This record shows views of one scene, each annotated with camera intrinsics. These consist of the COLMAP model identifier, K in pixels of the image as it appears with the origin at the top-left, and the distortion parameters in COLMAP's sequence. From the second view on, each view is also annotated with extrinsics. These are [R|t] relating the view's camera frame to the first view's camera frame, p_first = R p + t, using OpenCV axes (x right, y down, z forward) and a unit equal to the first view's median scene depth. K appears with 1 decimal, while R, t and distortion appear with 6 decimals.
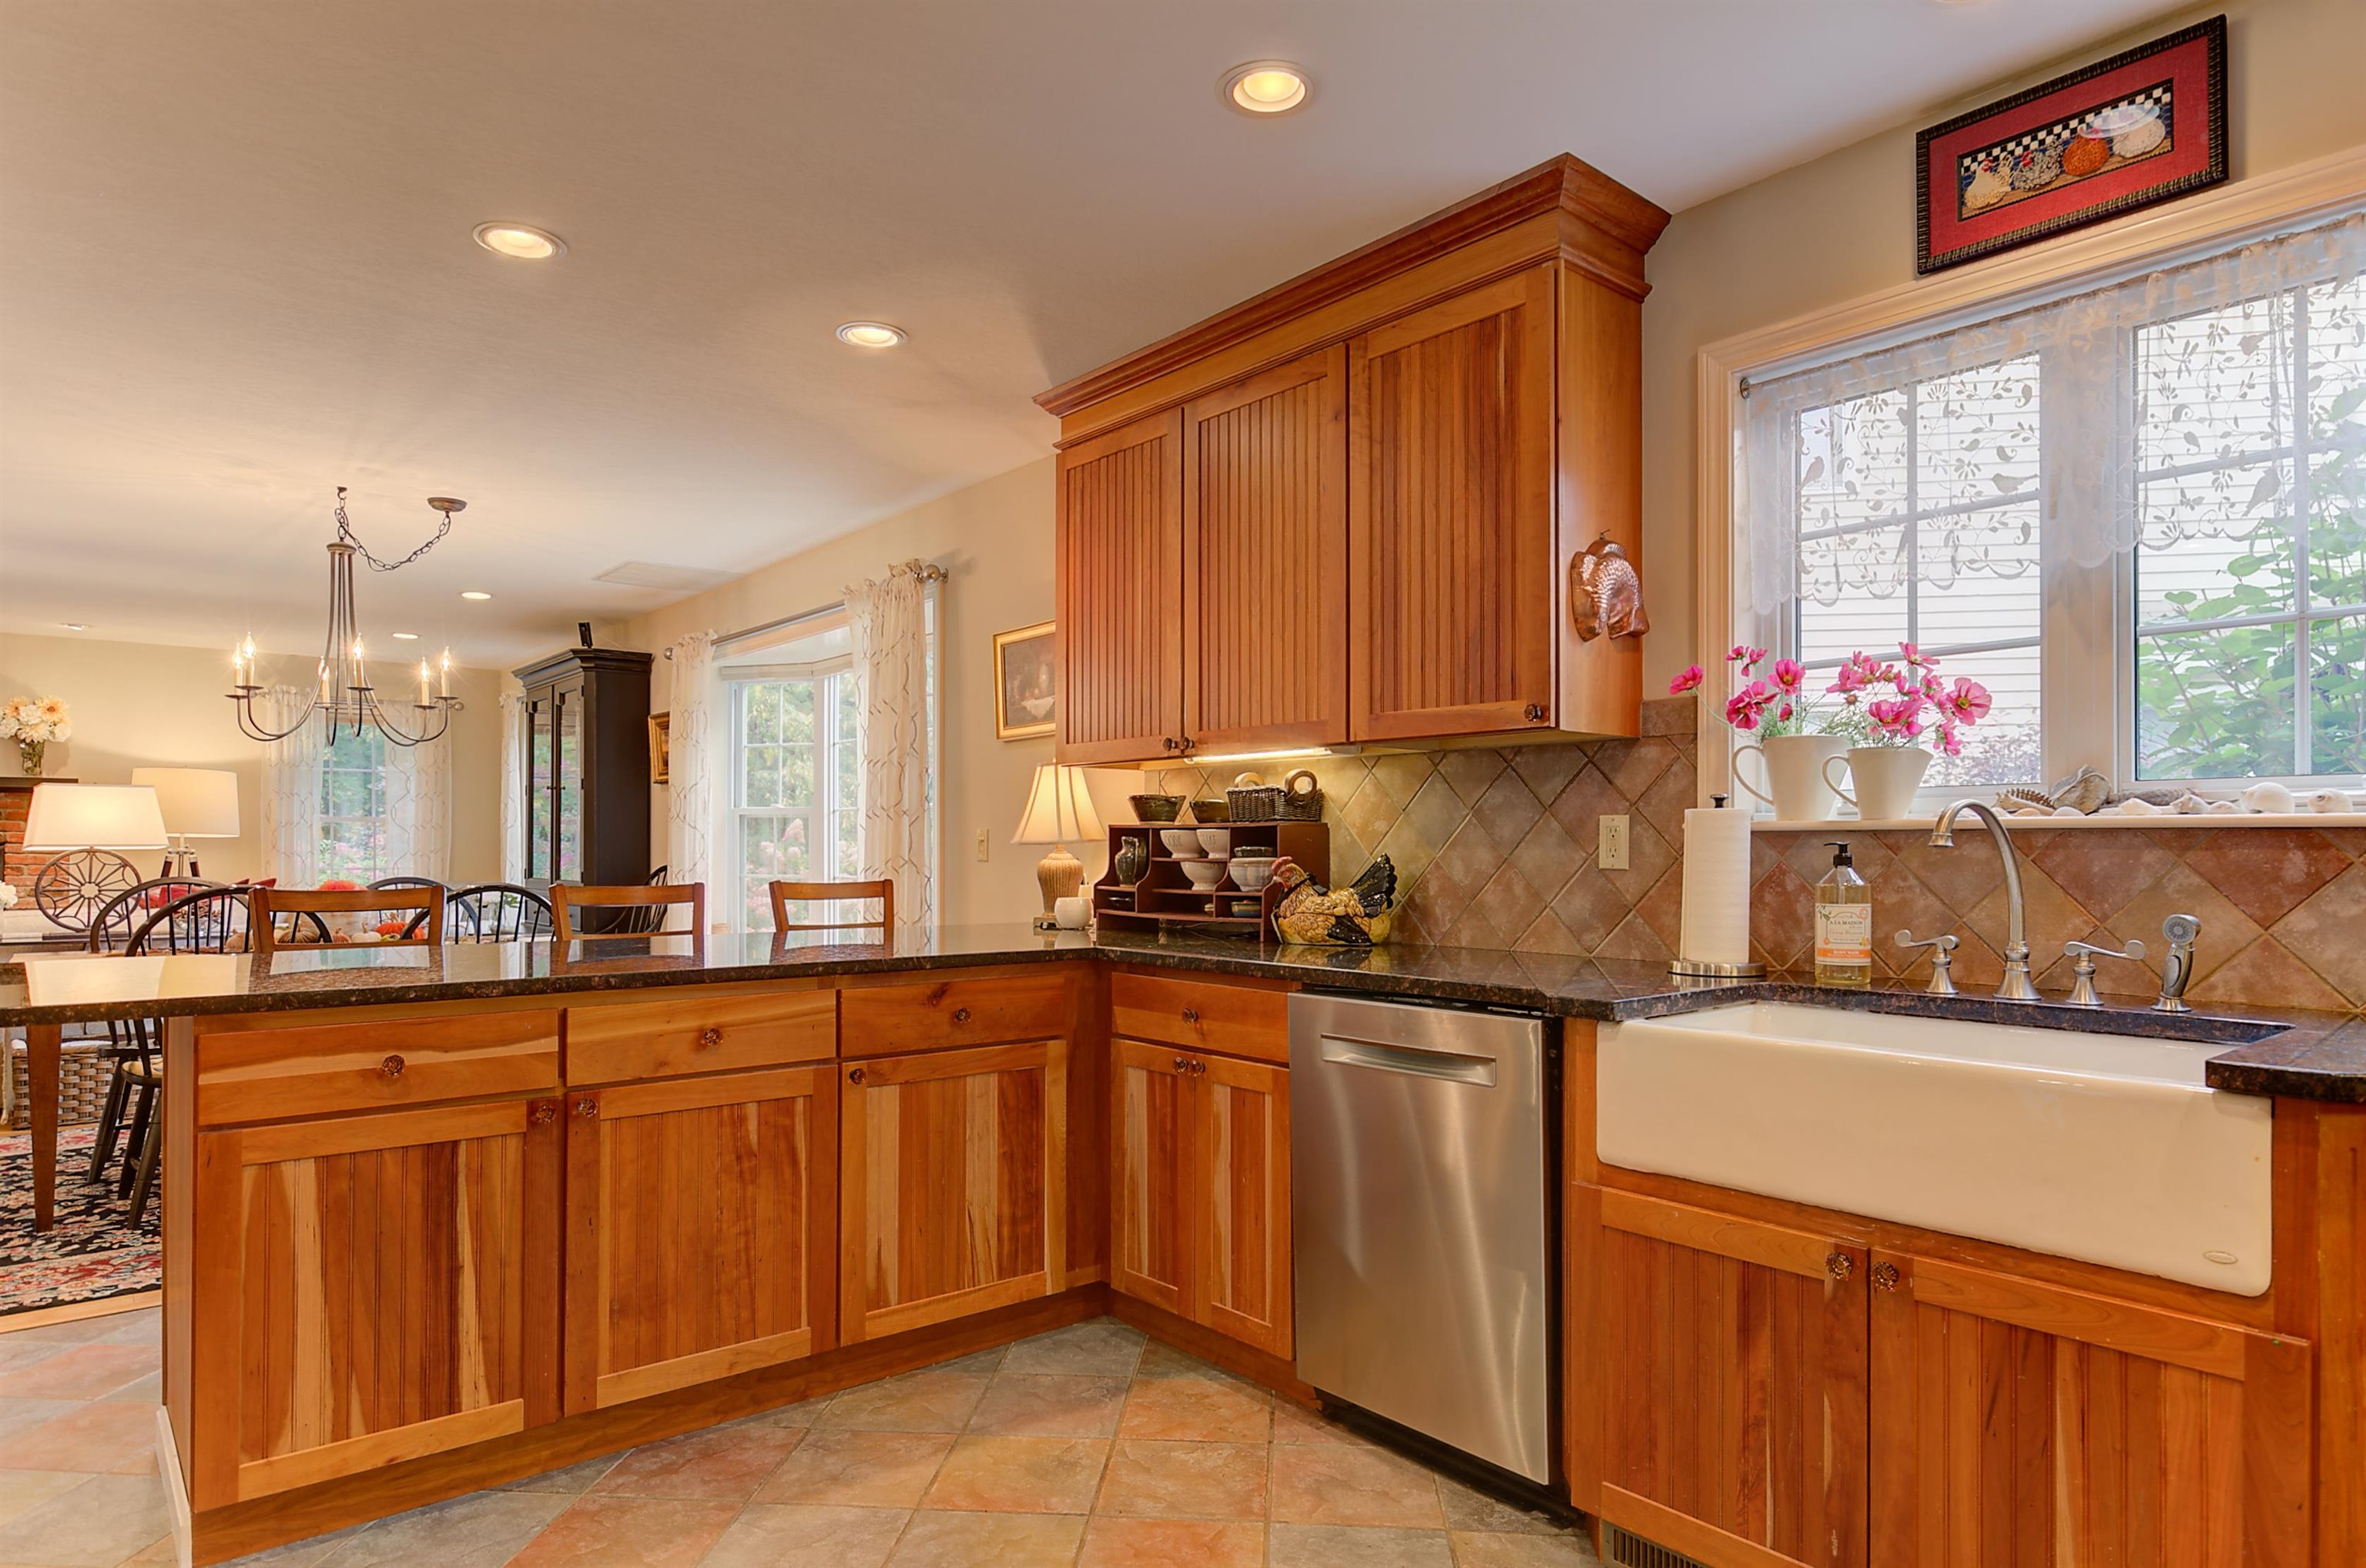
lens RADIAL K [[1330.0, 0, 1189.6], [0, 1330.0, 844.4], [0, 0, 1]] dist [-0.004015, -0.002477]
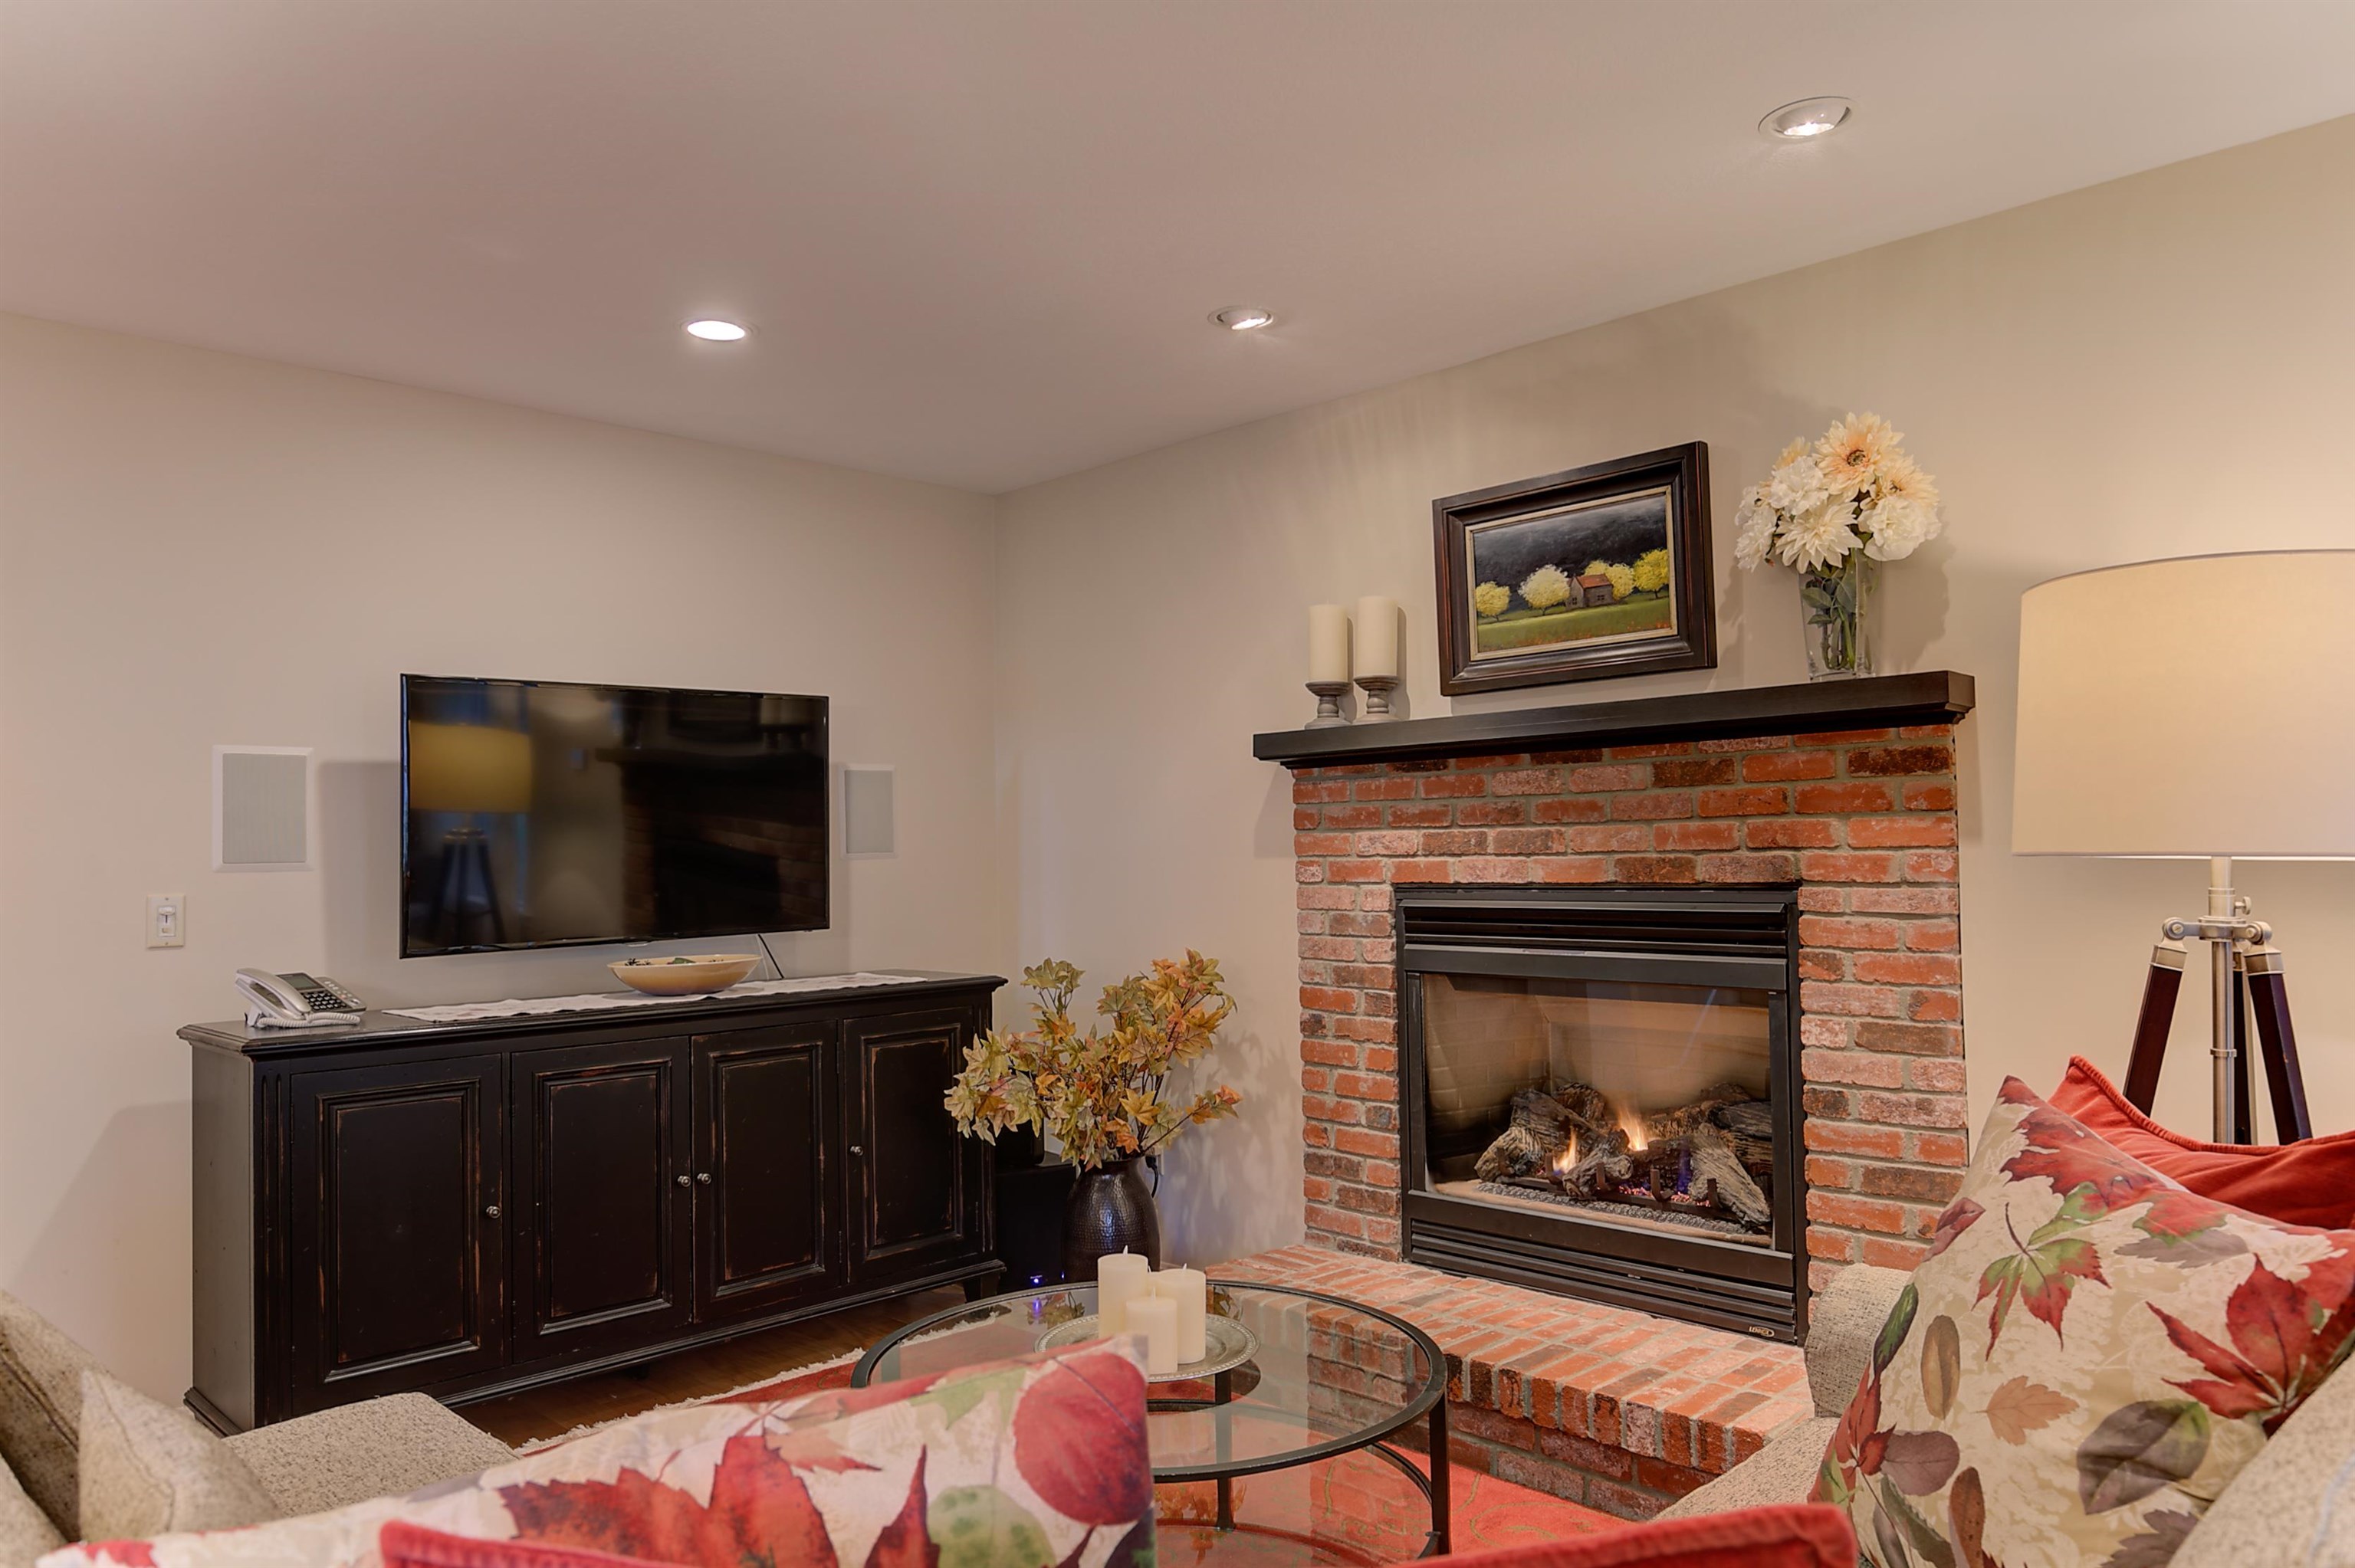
lens RADIAL K [[1575.4, 0, 1177.5], [0, 1575.4, 784.0], [0, 0, 1]] dist [-0.004426, -0.001338]
pose [[0.056602, -0.043248, -0.997460, -1.583481], [0.018565, 0.998934, -0.042258, -0.039173], [0.998224, -0.016126, 0.057344, 2.581448]]
